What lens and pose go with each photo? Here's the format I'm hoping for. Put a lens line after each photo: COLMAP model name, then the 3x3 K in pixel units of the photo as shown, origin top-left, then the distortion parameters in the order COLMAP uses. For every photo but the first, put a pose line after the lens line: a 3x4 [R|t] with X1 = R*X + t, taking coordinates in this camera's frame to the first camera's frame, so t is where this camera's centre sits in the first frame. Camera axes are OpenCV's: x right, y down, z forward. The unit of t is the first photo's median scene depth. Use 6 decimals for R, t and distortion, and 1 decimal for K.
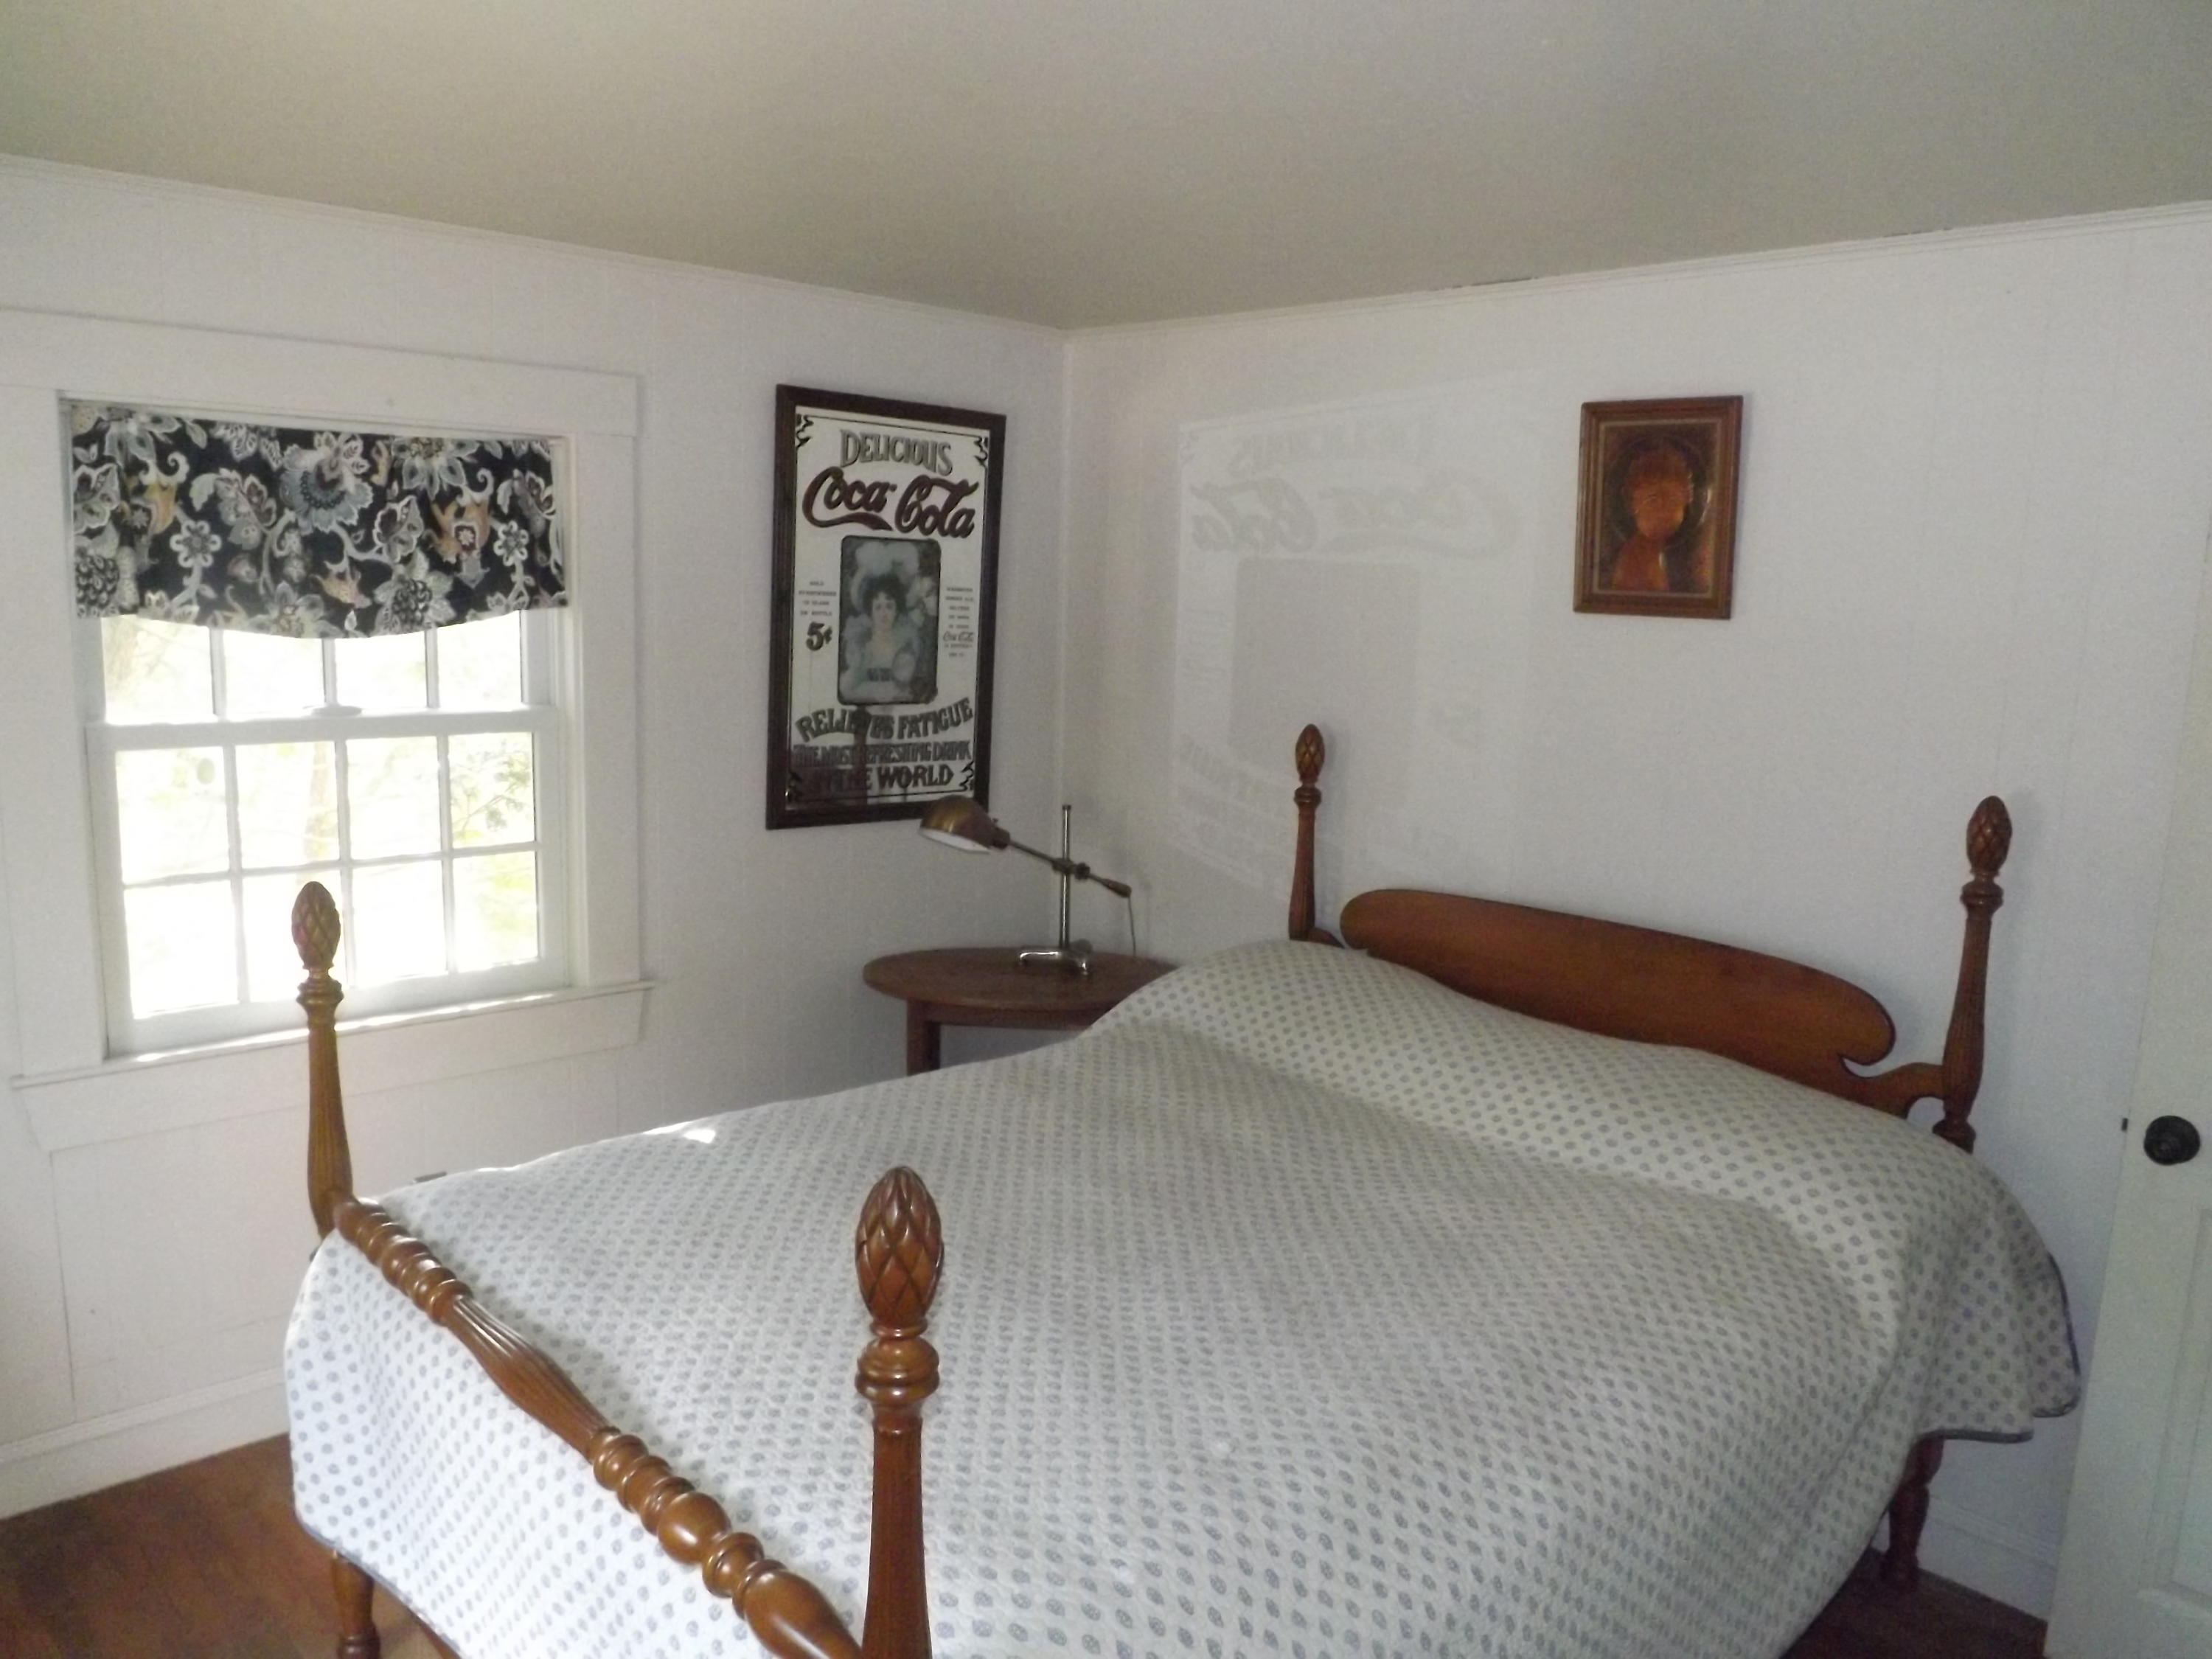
lens RADIAL K [[1613.6, 0, 1102.8], [0, 1613.6, 845.3], [0, 0, 1]] dist [-0.042031, 0.002892]
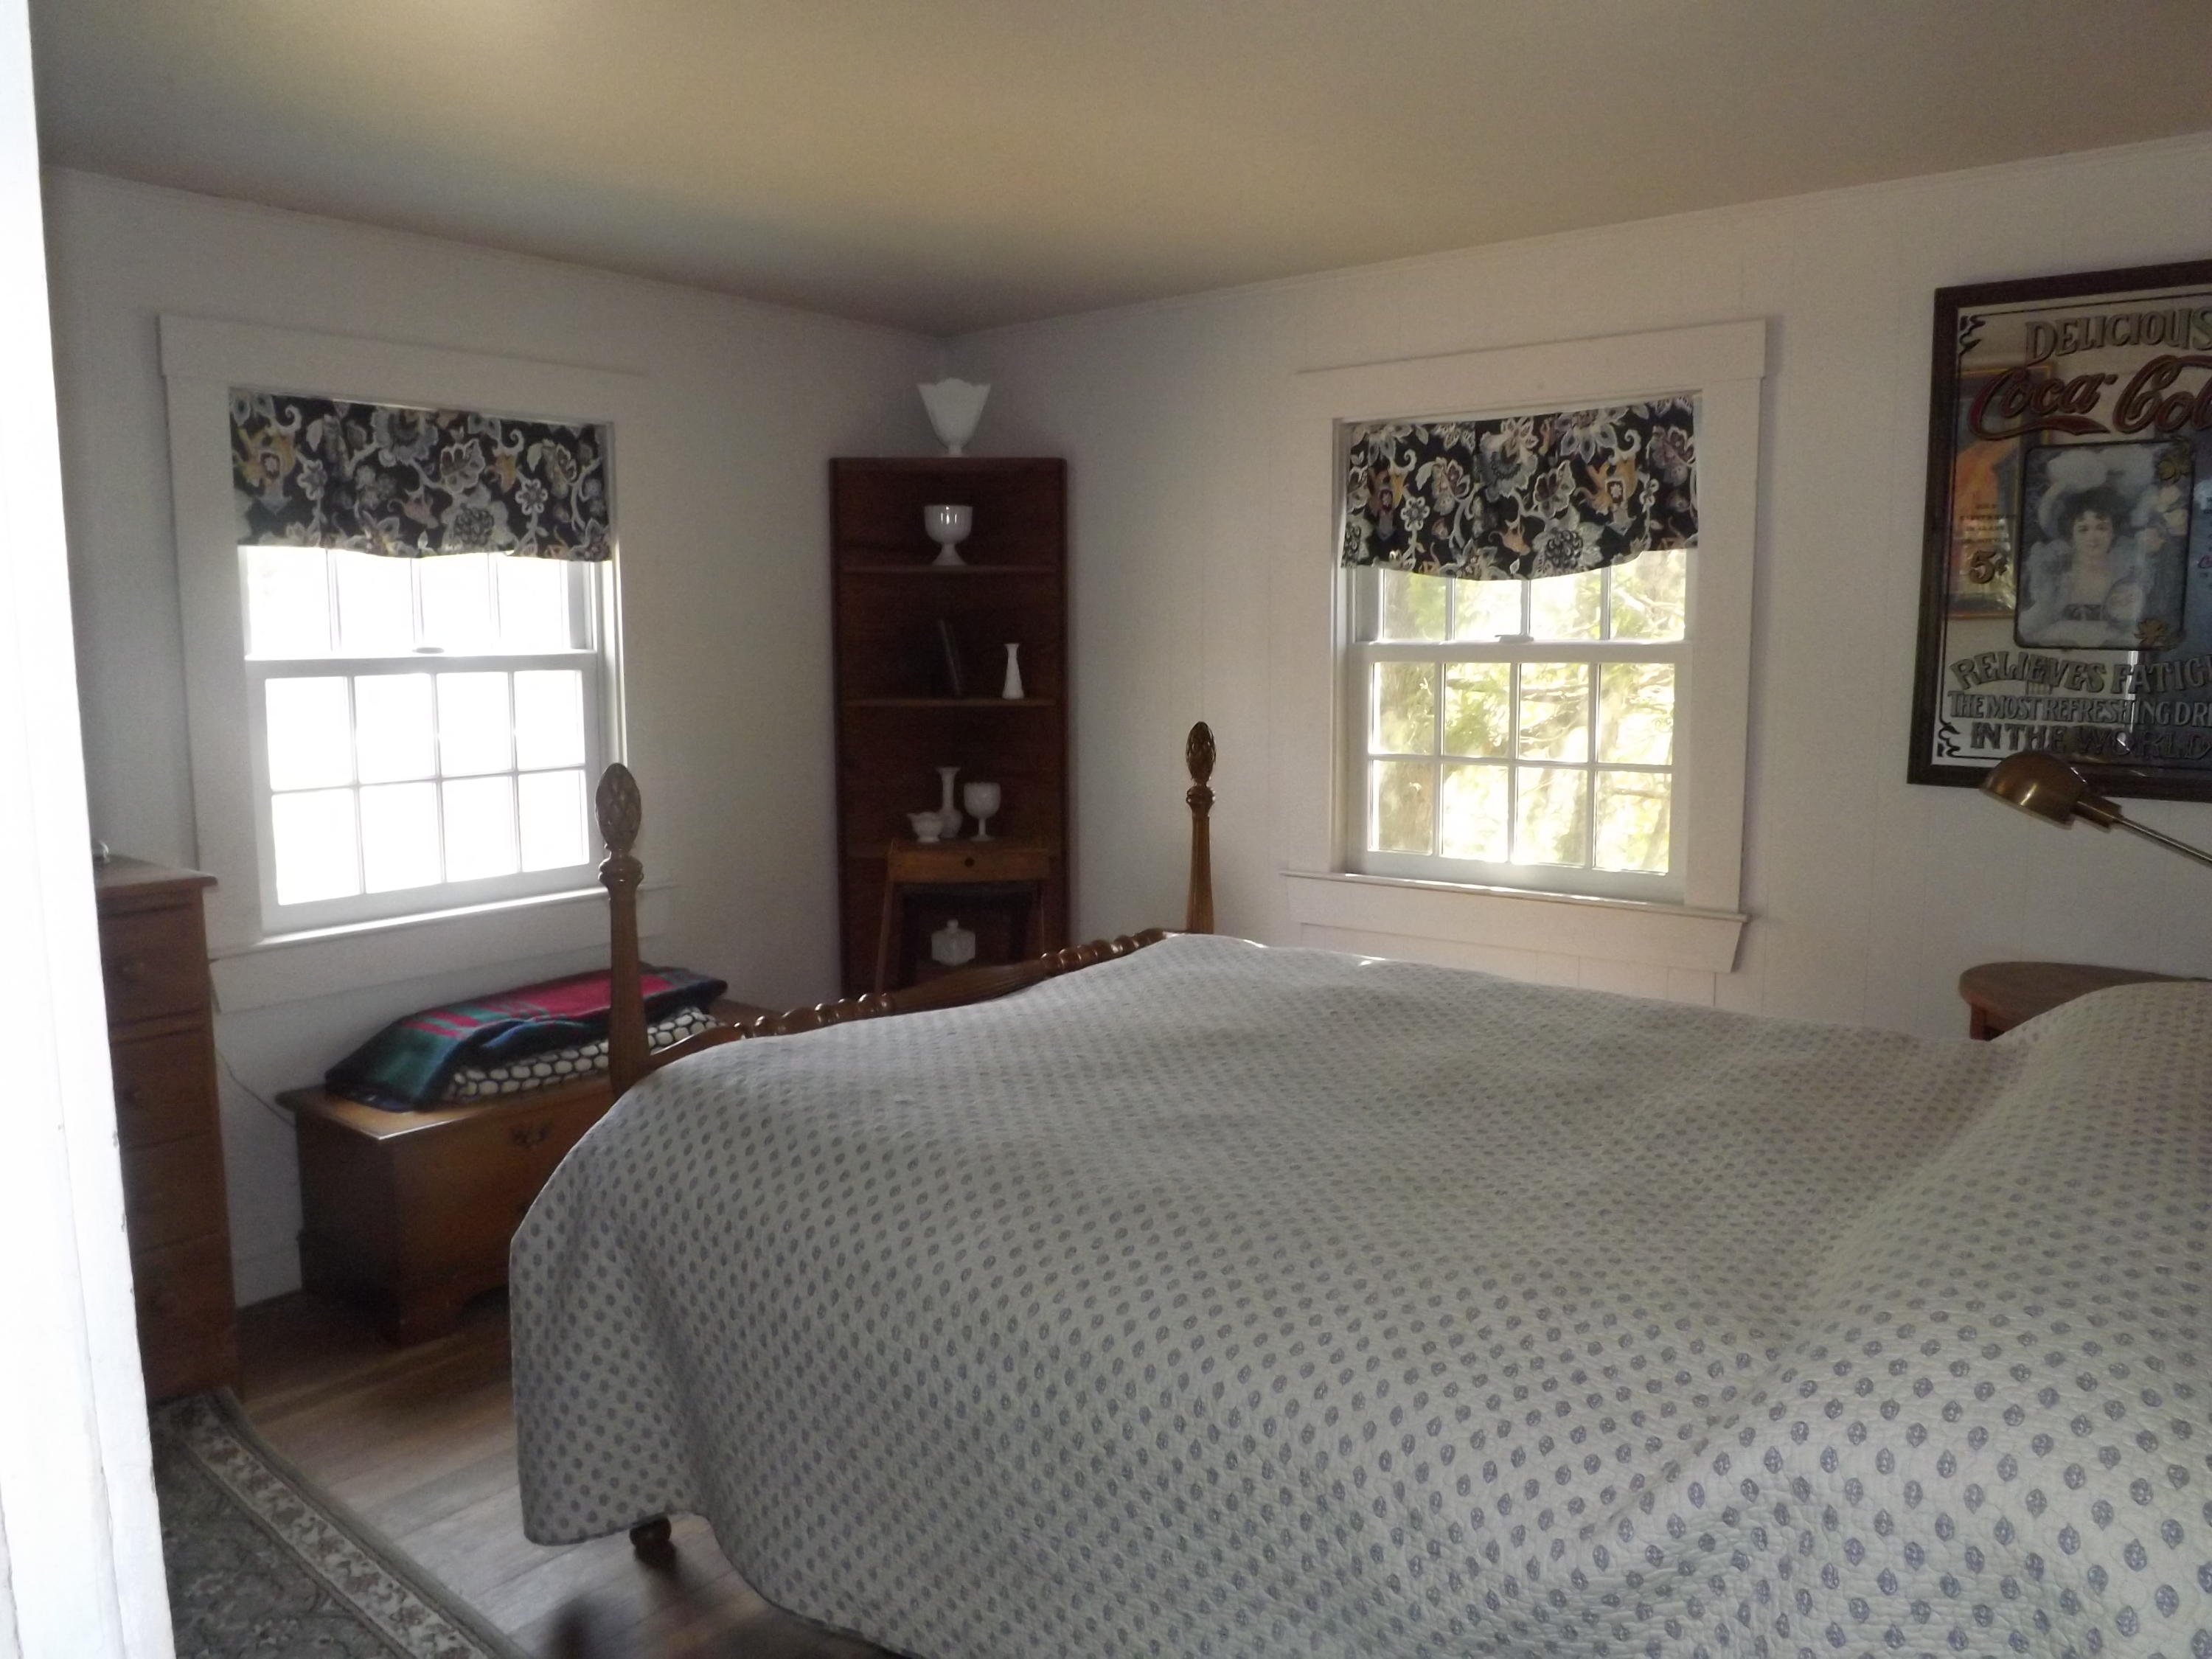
lens RADIAL K [[1613.6, 0, 1104.9], [0, 1613.6, 815.1], [0, 0, 1]] dist [-0.042031, 0.002892]
pose [[0.136587, 0.096493, -0.985917, 0.720947], [-0.131456, 0.988209, 0.078505, -0.003345], [0.981867, 0.118882, 0.147661, 0.495904]]
